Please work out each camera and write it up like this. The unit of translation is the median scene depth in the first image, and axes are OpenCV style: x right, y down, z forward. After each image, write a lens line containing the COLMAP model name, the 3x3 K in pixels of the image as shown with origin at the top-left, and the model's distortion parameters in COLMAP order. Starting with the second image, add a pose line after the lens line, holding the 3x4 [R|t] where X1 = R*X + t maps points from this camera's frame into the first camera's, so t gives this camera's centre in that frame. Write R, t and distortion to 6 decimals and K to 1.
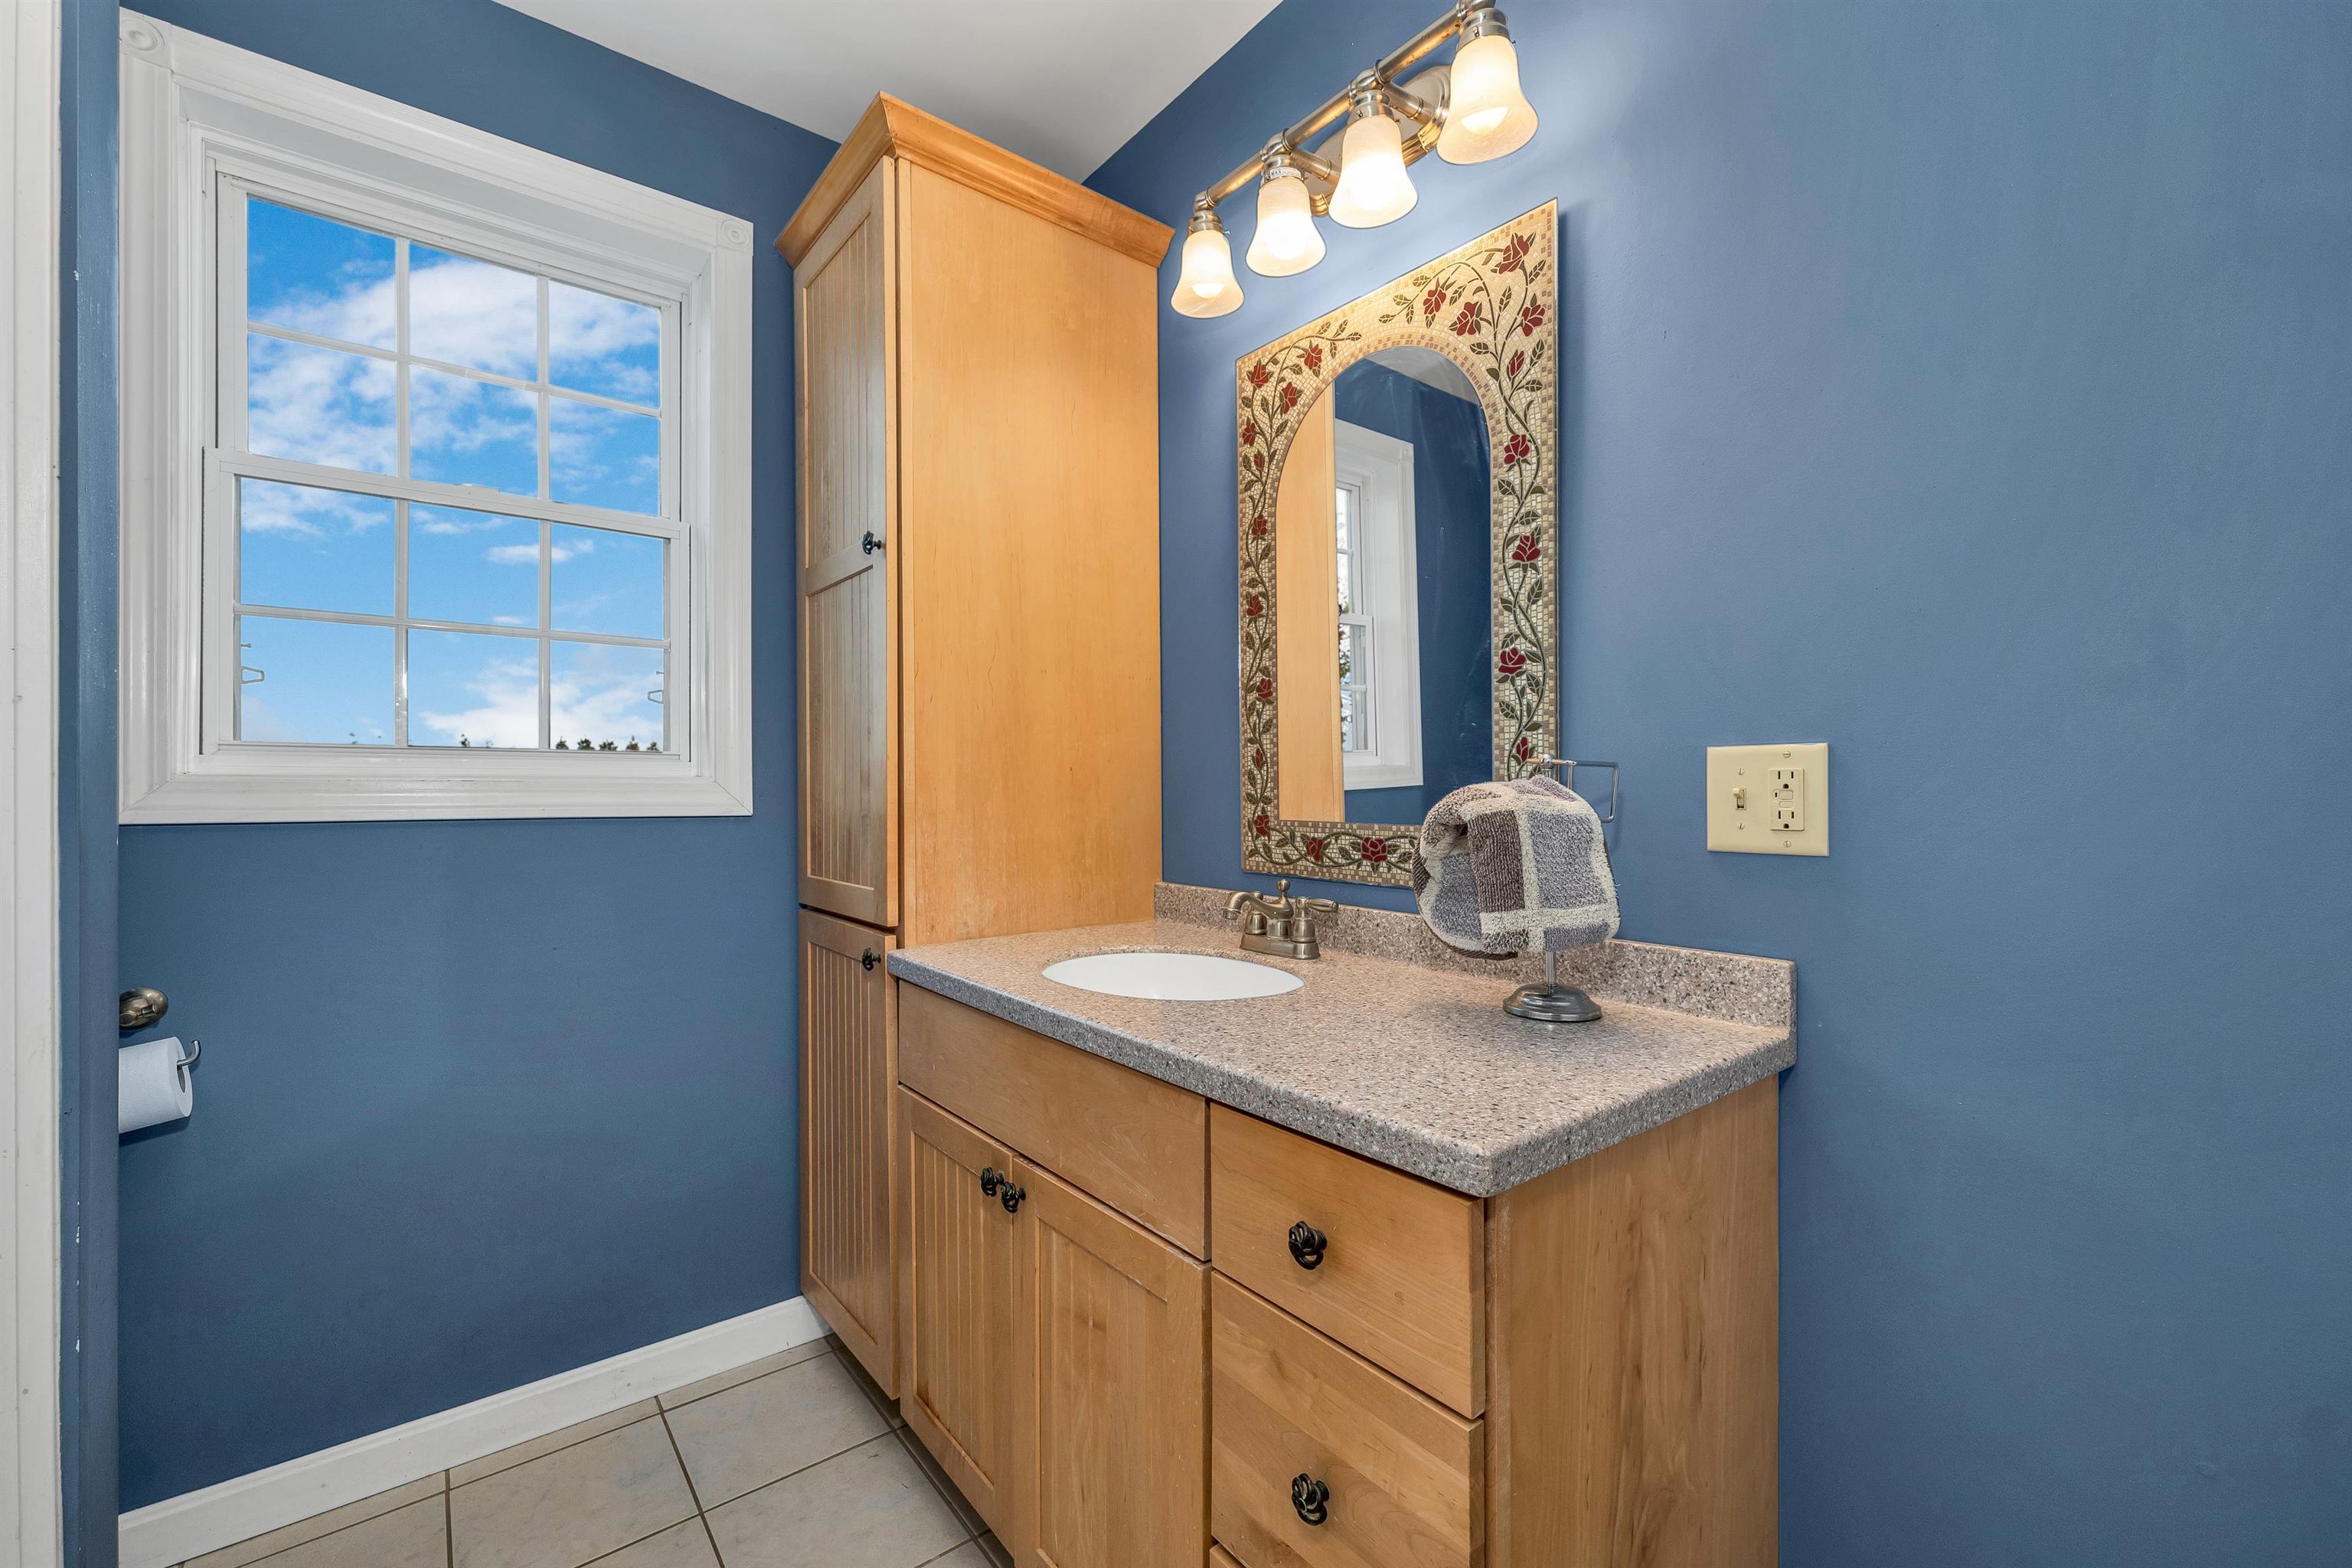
lens RADIAL K [[977.3, 0, 1176.0], [0, 977.3, 784.0], [0, 0, 1]] dist [0.001679, -0.000214]
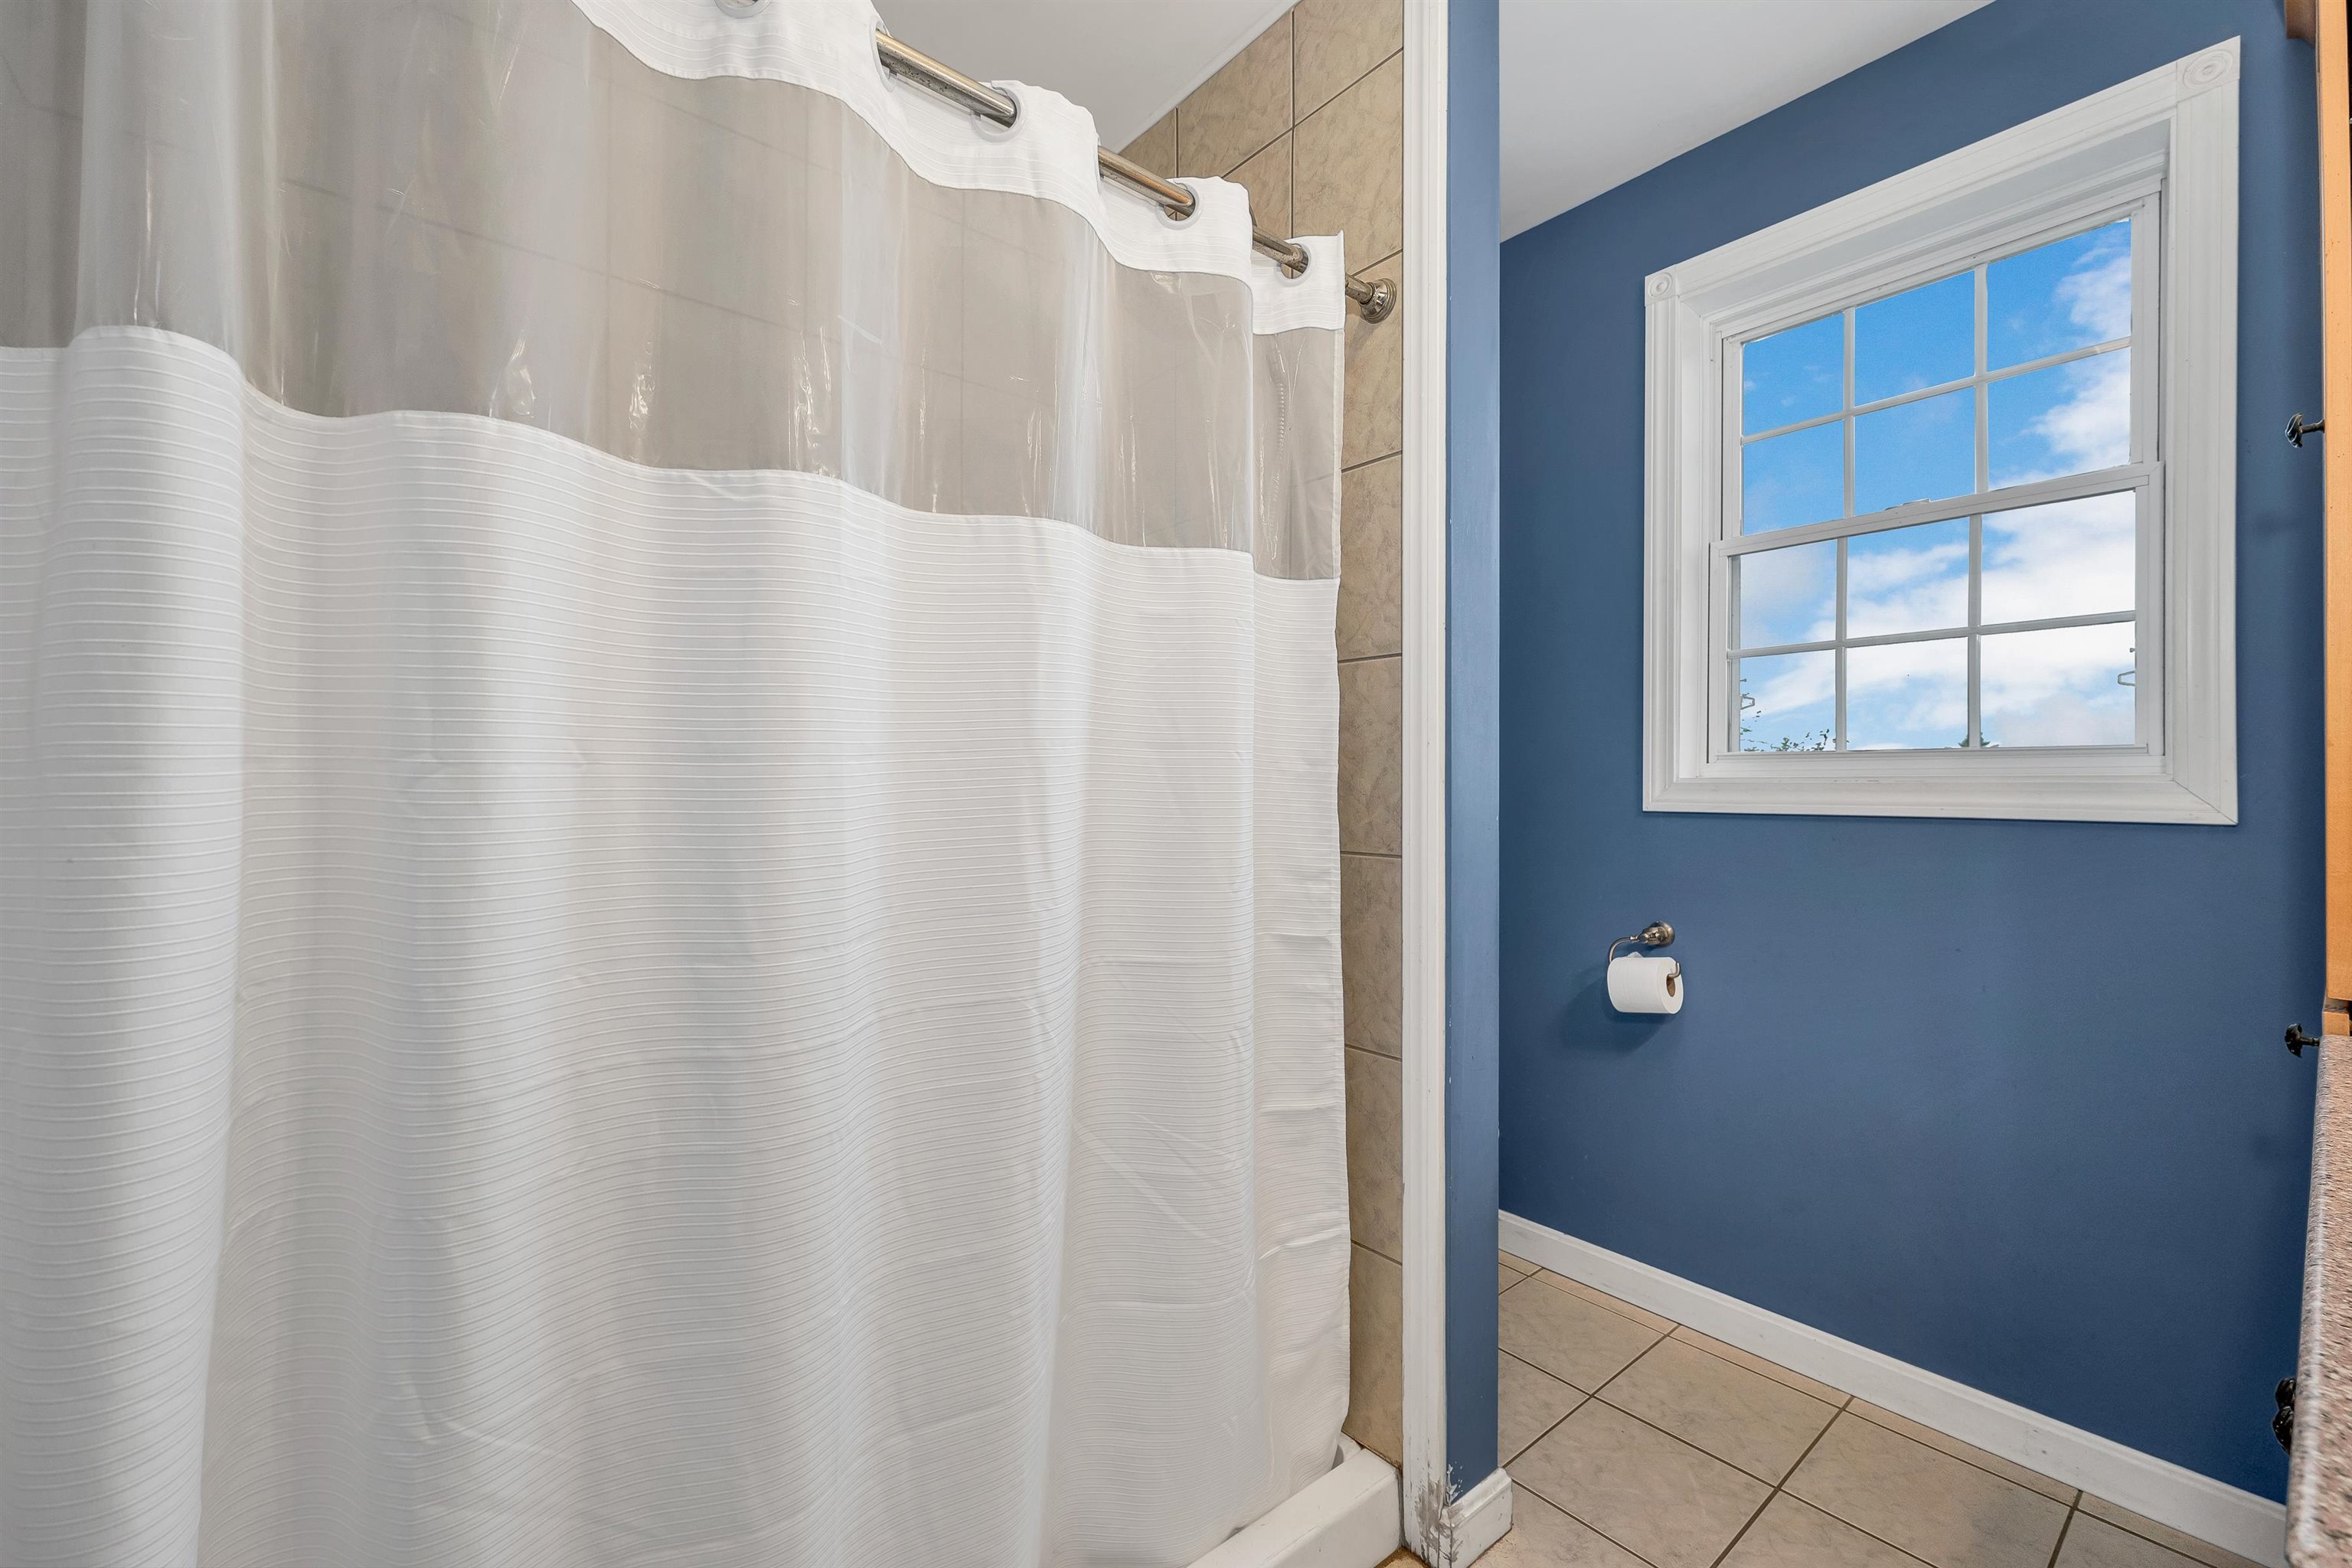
lens RADIAL K [[977.3, 0, 1176.0], [0, 977.3, 784.0], [0, 0, 1]] dist [0.001679, -0.000214]
pose [[0.001904, -0.001270, -0.999997, 0.378737], [0.006623, 0.999977, -0.001257, -0.004004], [0.999976, -0.006620, 0.001912, 0.228751]]
